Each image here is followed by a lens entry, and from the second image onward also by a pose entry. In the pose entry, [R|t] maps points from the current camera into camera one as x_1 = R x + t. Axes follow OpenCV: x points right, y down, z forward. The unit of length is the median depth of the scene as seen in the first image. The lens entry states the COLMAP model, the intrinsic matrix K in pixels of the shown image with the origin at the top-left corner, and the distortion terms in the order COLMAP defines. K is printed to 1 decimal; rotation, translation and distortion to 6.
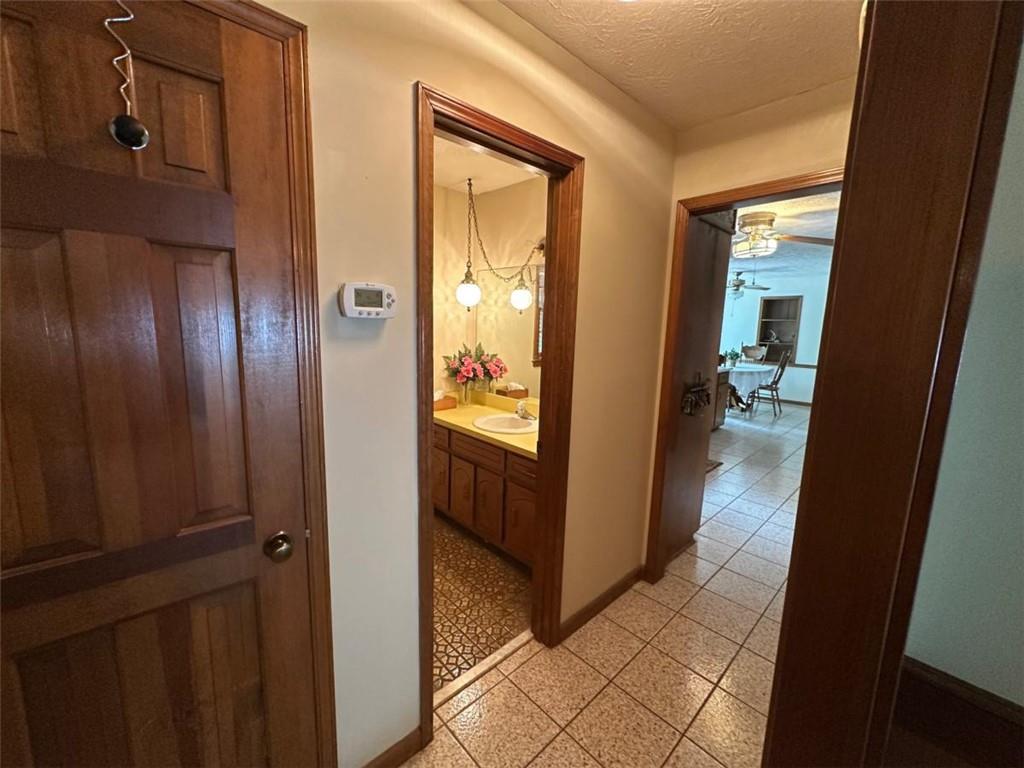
lens RADIAL K [[411.0, 0, 512.9], [0, 411.0, 383.3], [0, 0, 1]] dist [-0.001456, 0.000824]
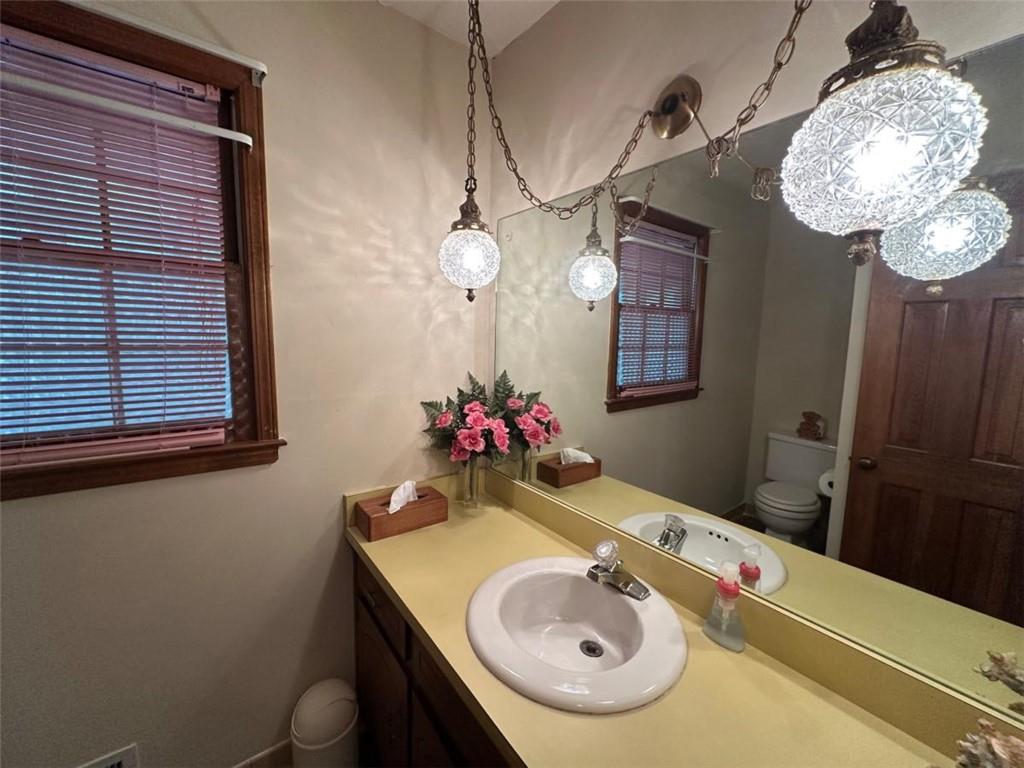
lens RADIAL K [[411.0, 0, 512.9], [0, 411.0, 383.3], [0, 0, 1]] dist [-0.001456, 0.000824]
pose [[0.994711, 0.002441, -0.102681, -0.020797], [-0.006097, 0.999358, -0.035307, -0.070277], [0.102529, 0.035746, 0.994088, 0.540320]]
